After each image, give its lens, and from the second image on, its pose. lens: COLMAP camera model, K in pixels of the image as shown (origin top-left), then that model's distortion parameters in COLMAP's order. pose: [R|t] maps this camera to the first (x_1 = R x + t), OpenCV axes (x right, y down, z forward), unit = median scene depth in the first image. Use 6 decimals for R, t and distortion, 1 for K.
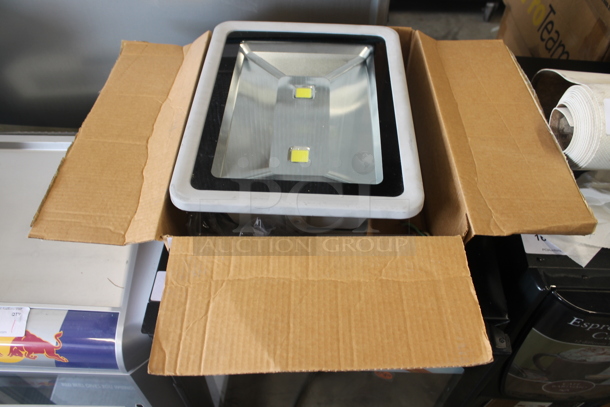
lens RADIAL K [[516.1, 0, 305.0], [0, 516.1, 203.5], [0, 0, 1]] dist [-0.164211, 0.157796]
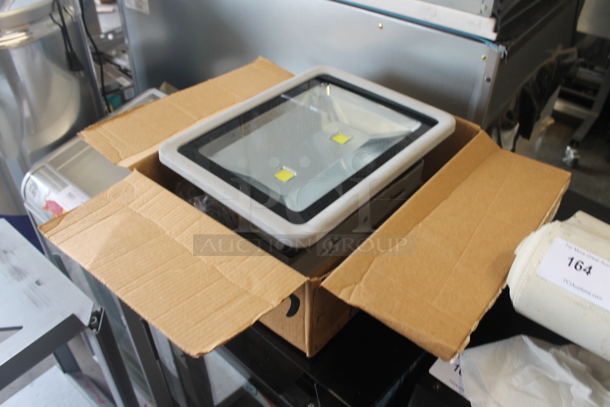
lens RADIAL K [[516.1, 0, 305.0], [0, 516.1, 203.5], [0, 0, 1]] dist [-0.164211, 0.157796]
pose [[0.773291, 0.411207, -0.482627, 0.682612], [-0.488892, 0.871385, -0.040894, -0.019256], [0.403738, 0.267575, 0.874871, 0.069441]]
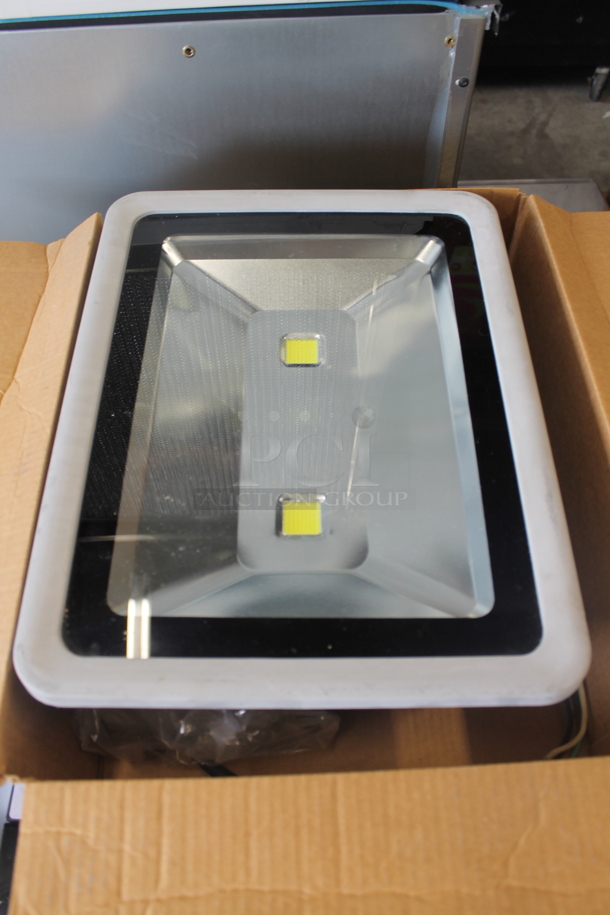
lens RADIAL K [[774.2, 0, 305.0], [0, 774.2, 457.5], [0, 0, 1]] dist [-0.164211, 0.157796]
pose [[0.999113, -0.041506, 0.007143, -0.011935], [0.040430, 0.992719, 0.113470, -0.260793], [-0.011800, -0.113080, 0.993516, 0.370923]]
